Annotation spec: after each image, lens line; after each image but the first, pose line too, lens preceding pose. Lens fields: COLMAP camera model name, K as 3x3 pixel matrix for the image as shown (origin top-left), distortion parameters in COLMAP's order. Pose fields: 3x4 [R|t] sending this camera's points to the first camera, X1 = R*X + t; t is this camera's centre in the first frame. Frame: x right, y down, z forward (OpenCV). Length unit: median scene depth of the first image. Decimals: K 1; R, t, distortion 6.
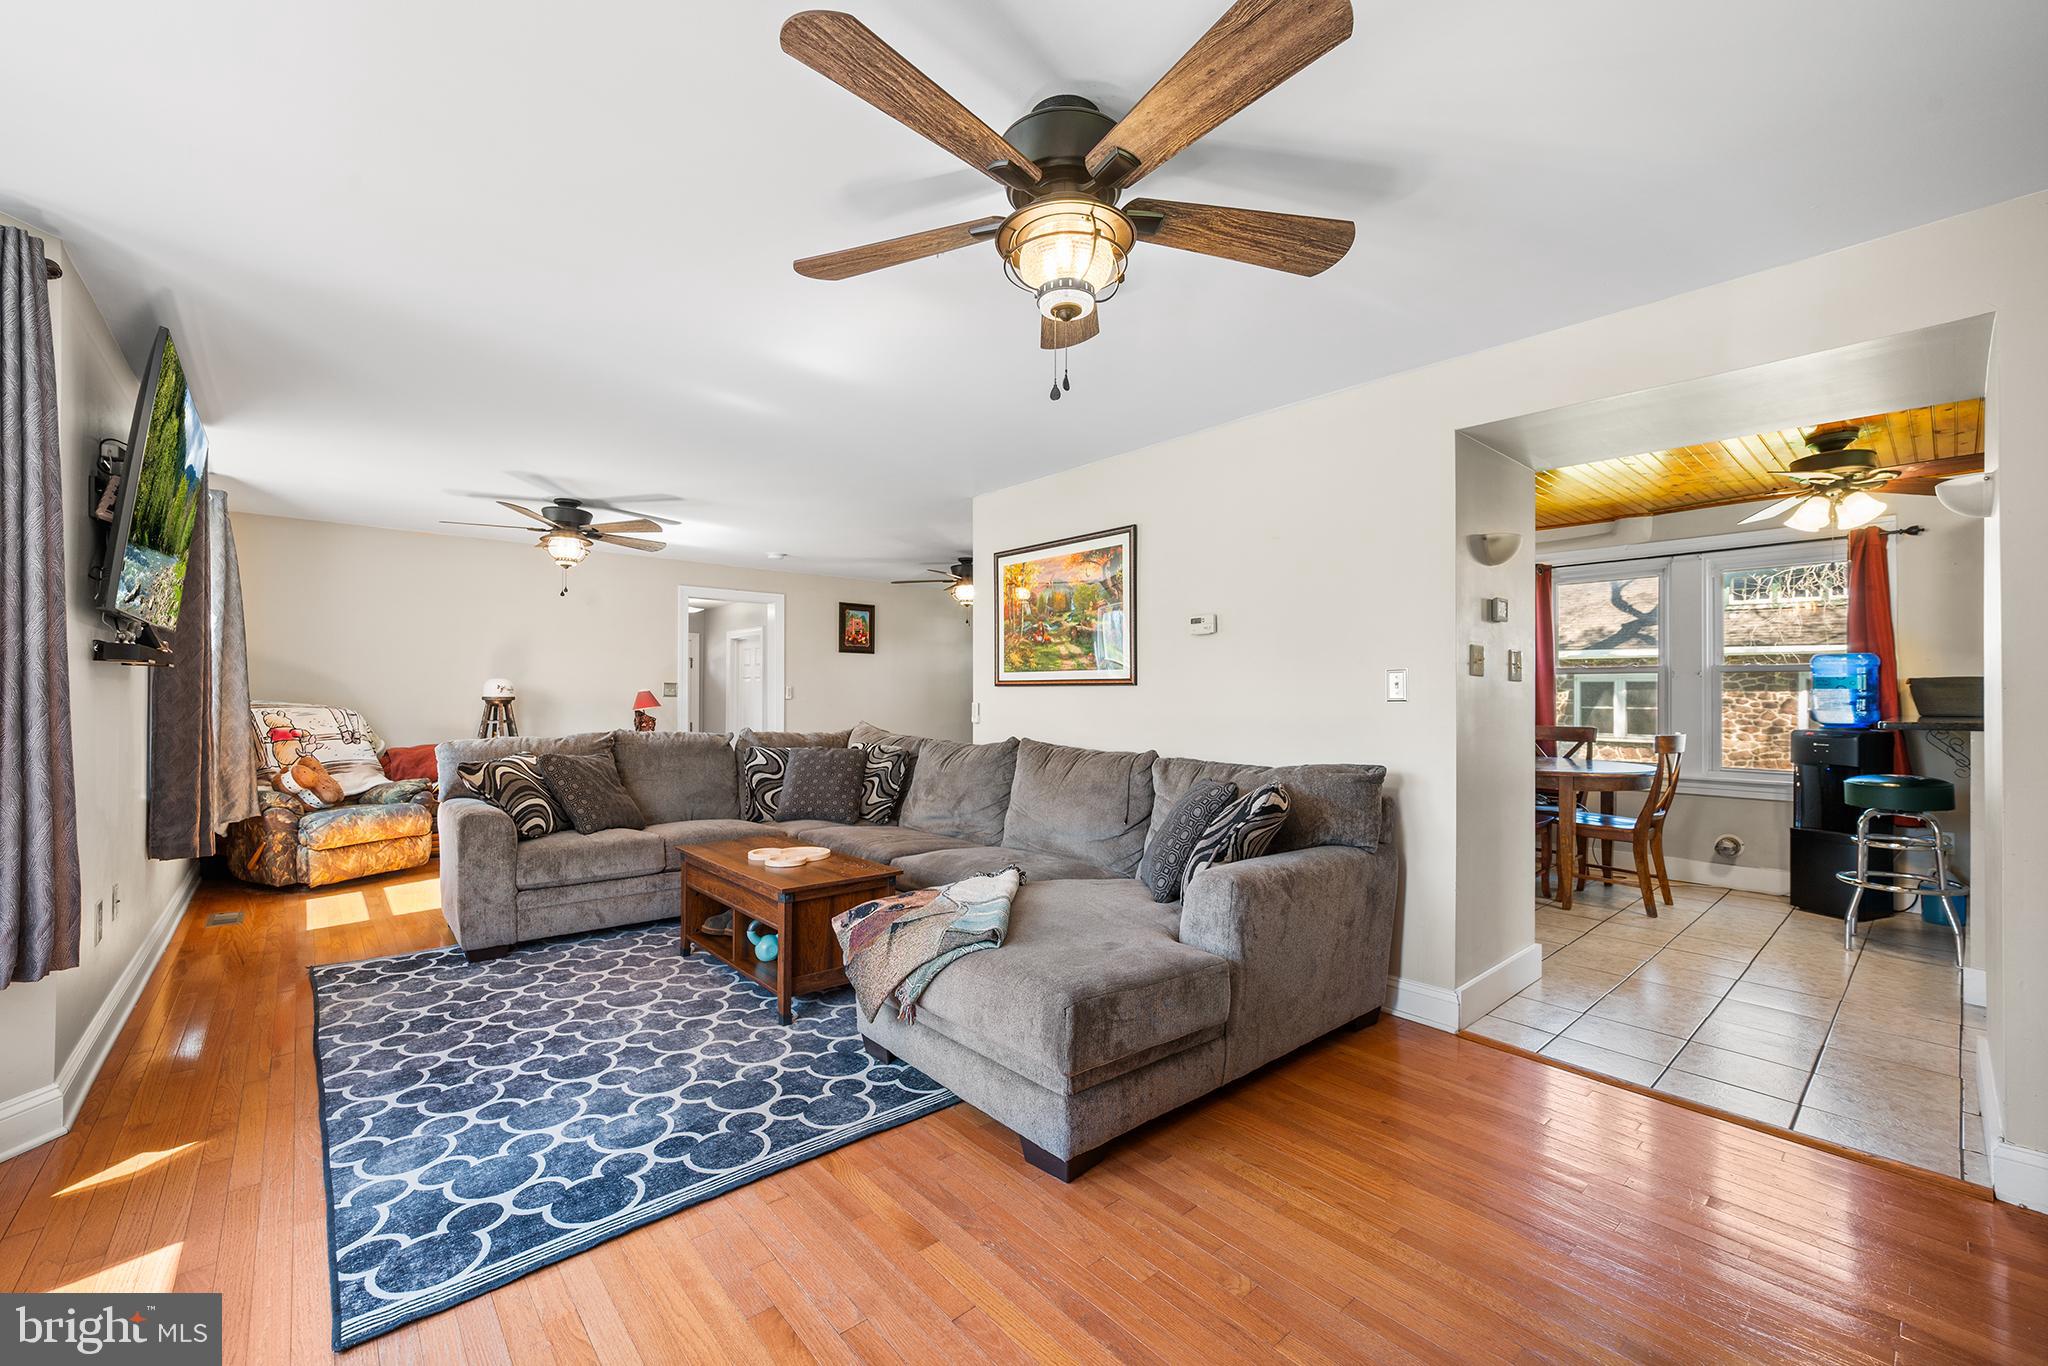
lens RADIAL K [[821.7, 0, 1015.7], [0, 821.7, 690.6], [0, 0, 1]] dist [0.004686, 0.000264]
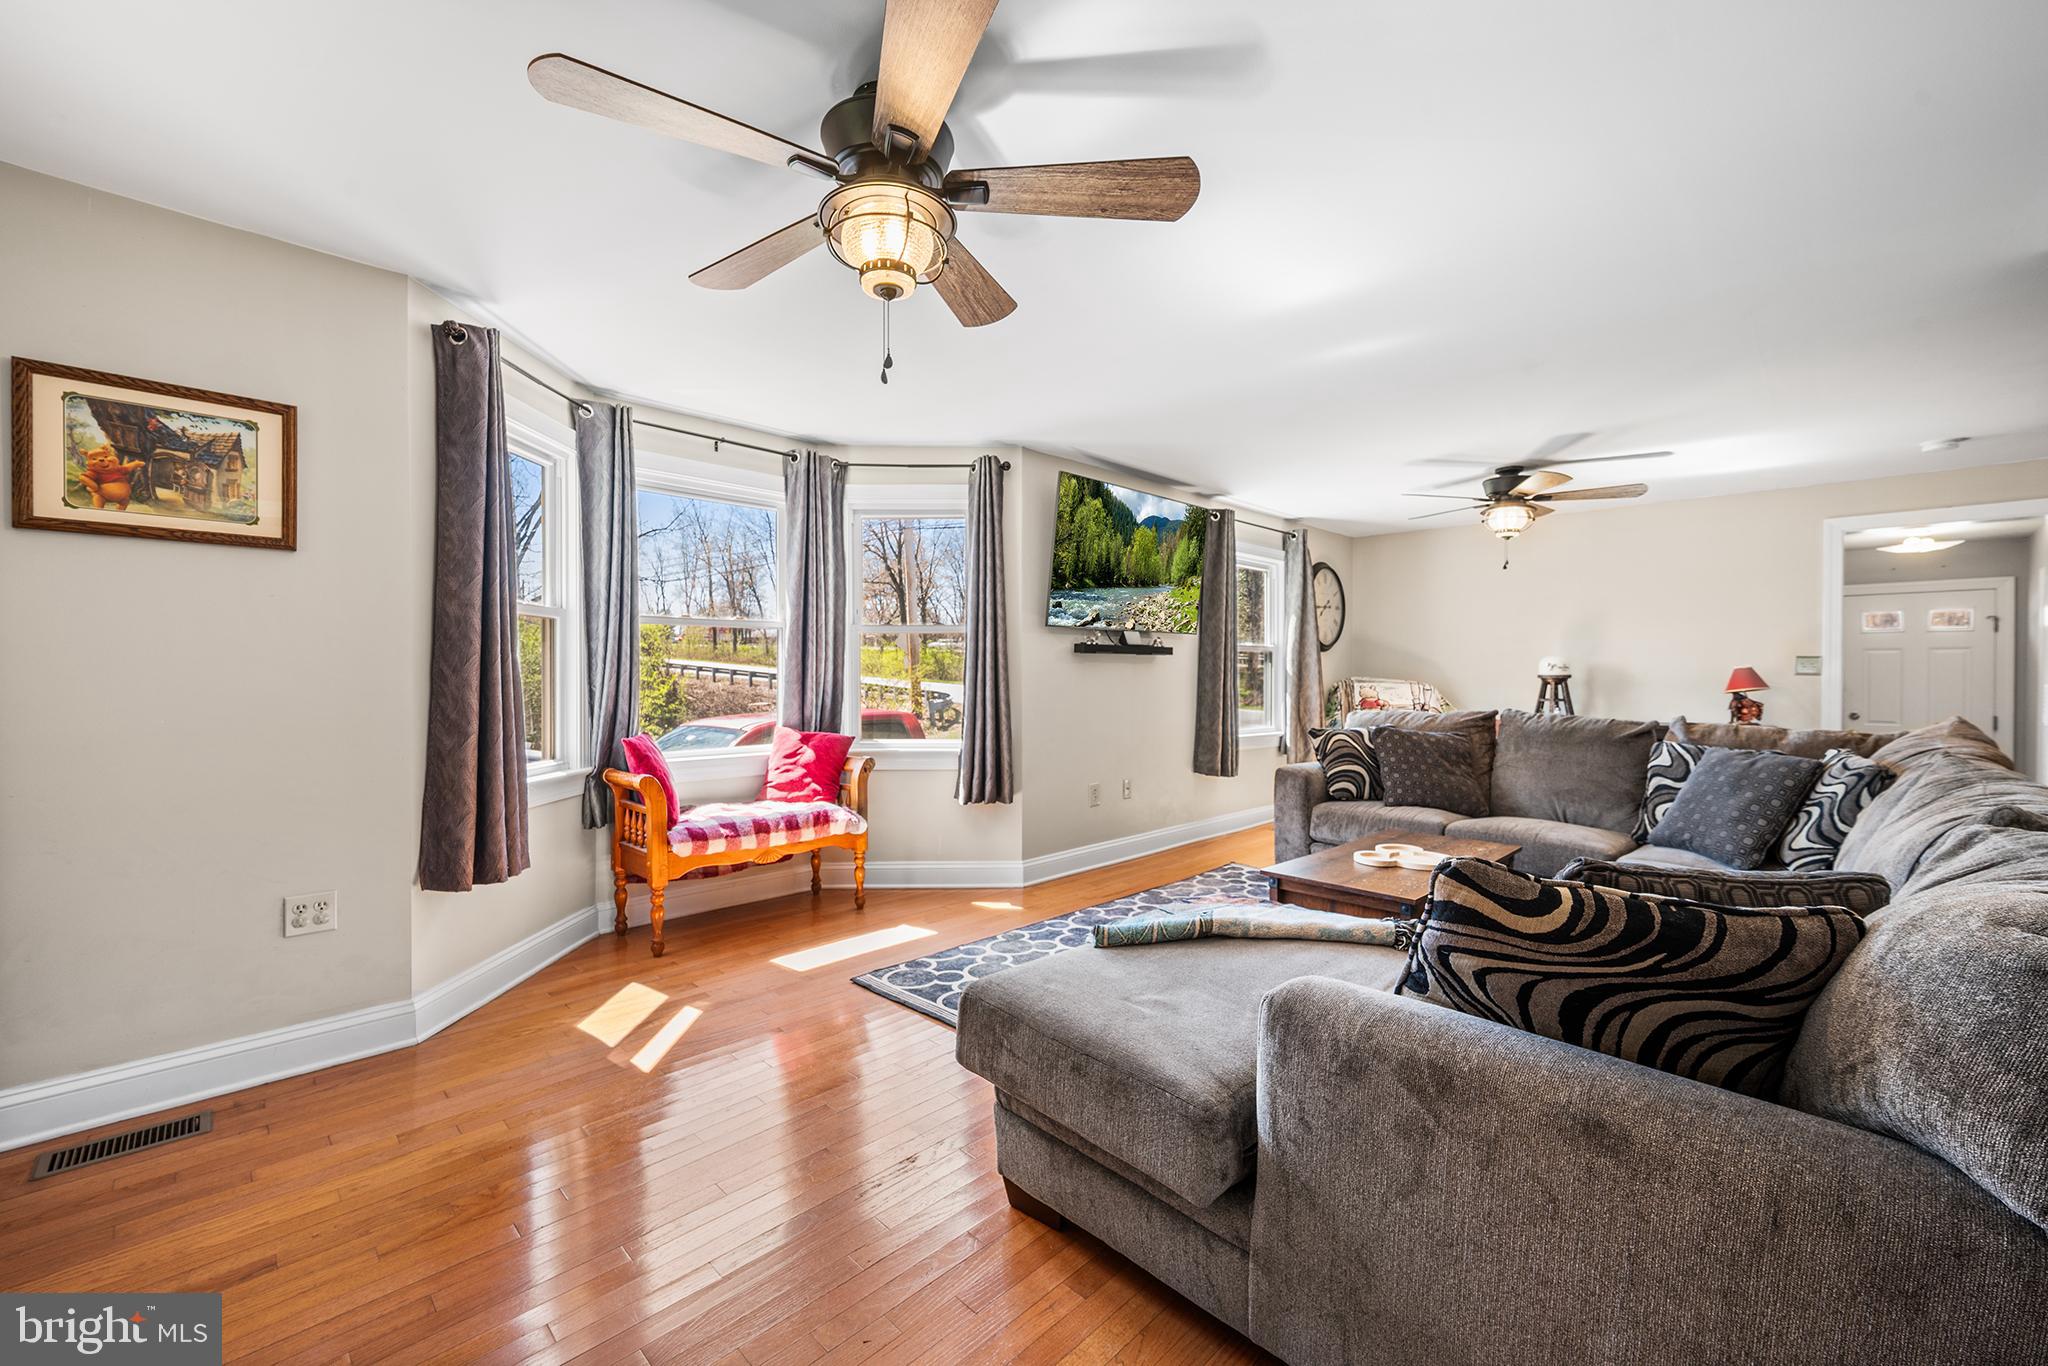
lens RADIAL K [[821.7, 0, 1016.2], [0, 821.7, 678.8], [0, 0, 1]] dist [0.004686, 0.000264]
pose [[0.069221, 0.003680, -0.997595, 0.614150], [0.004377, 0.999982, 0.003992, 0.011568], [0.997592, -0.004643, 0.069204, 0.604595]]
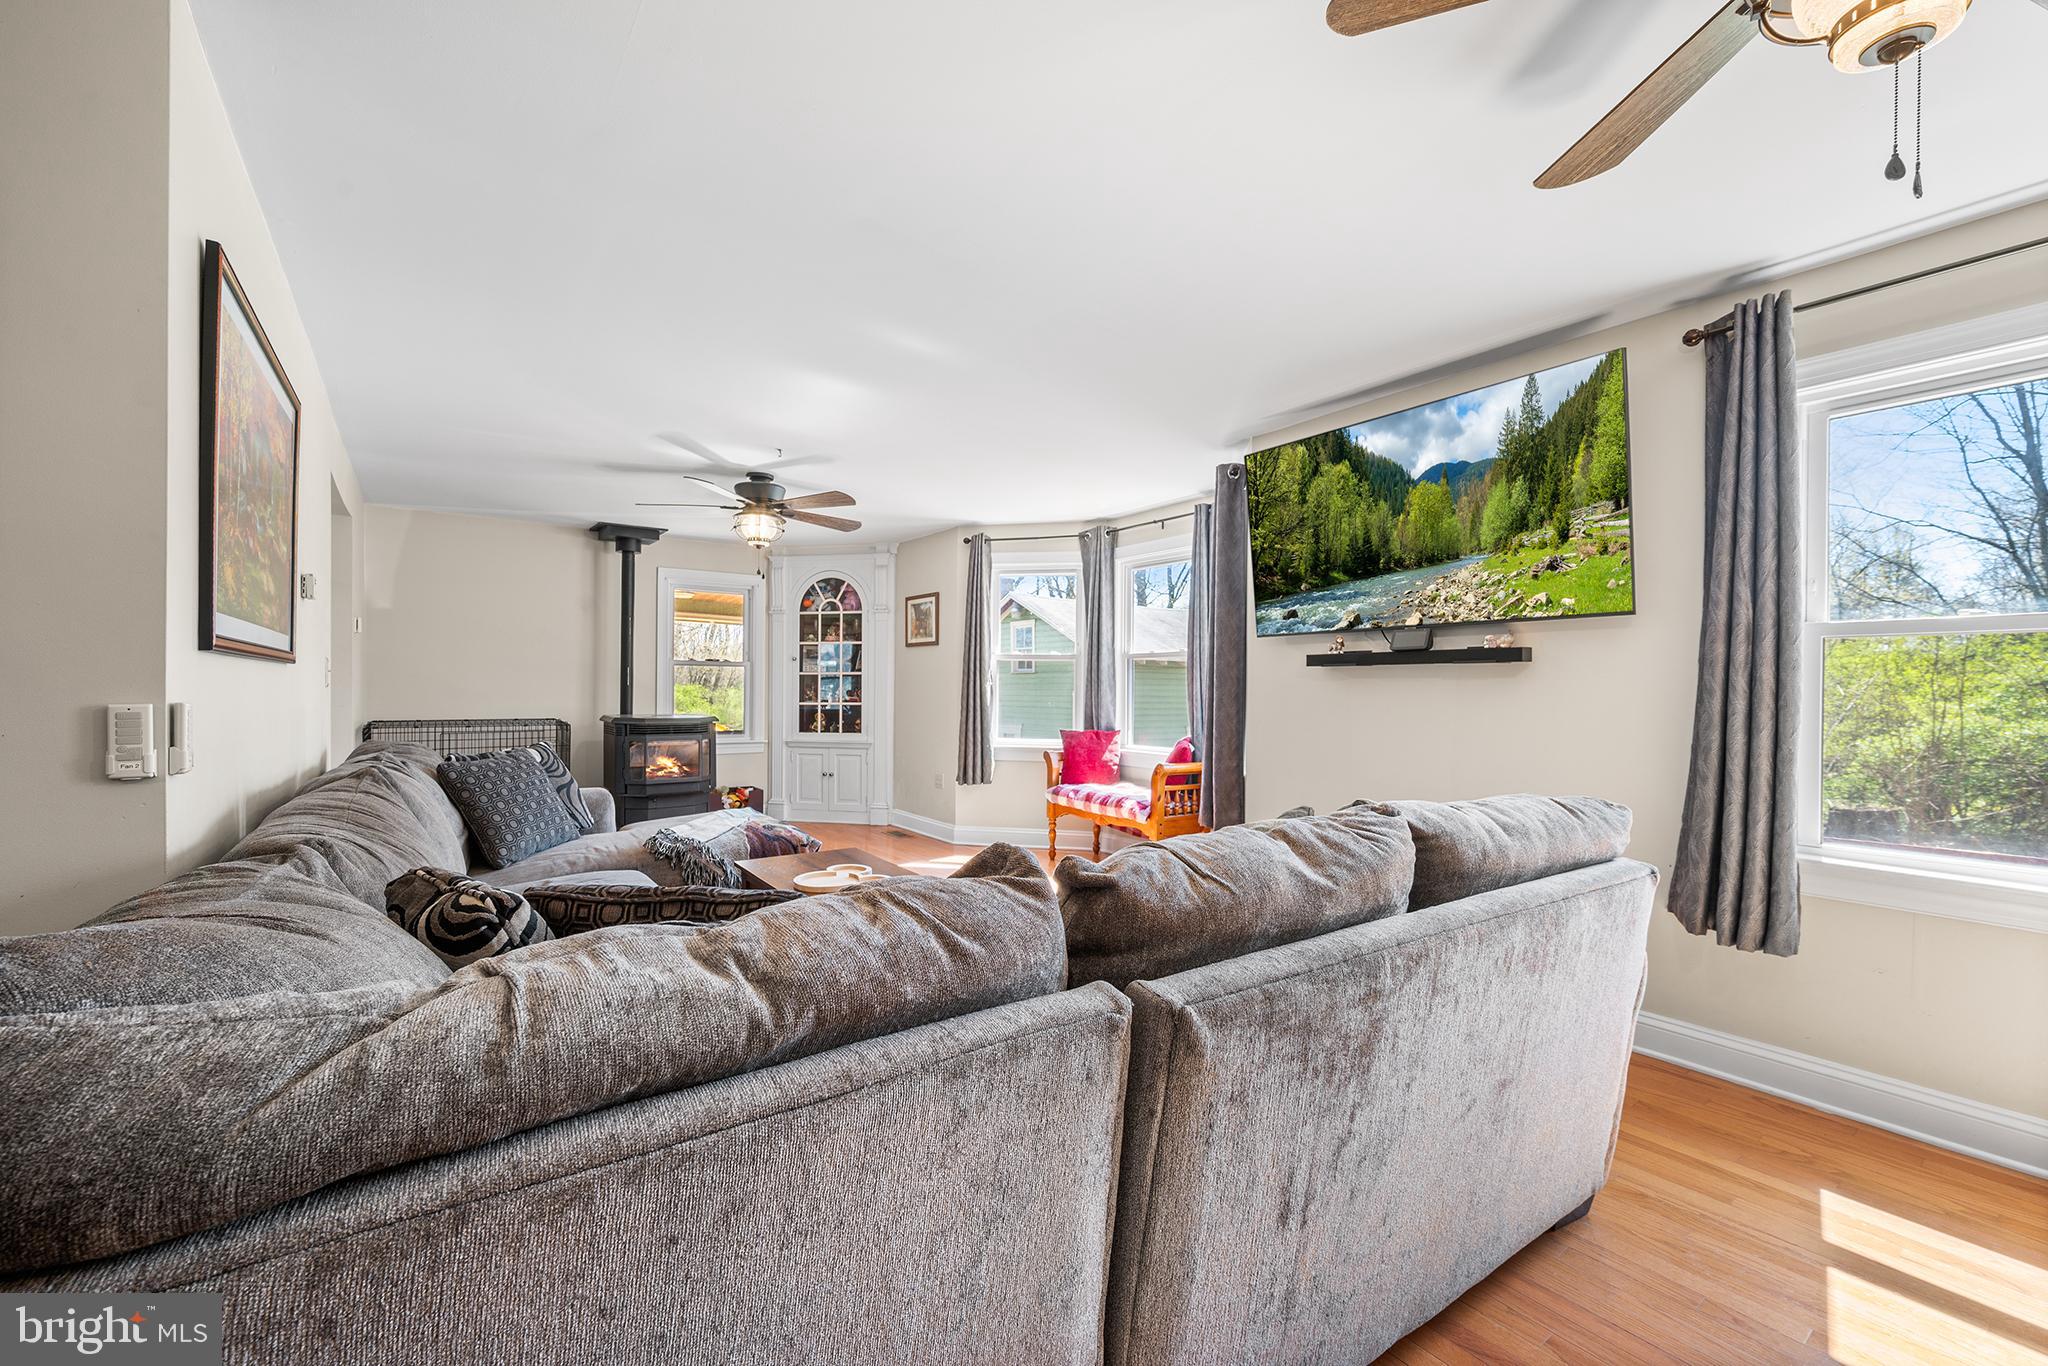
lens RADIAL K [[821.7, 0, 1005.2], [0, 821.7, 705.4], [0, 0, 1]] dist [0.004686, 0.000264]
pose [[-0.994062, -0.015643, 0.107681, -0.570607], [-0.014307, 0.999811, 0.013161, 0.012087], [-0.107866, 0.011543, -0.994098, 2.043460]]
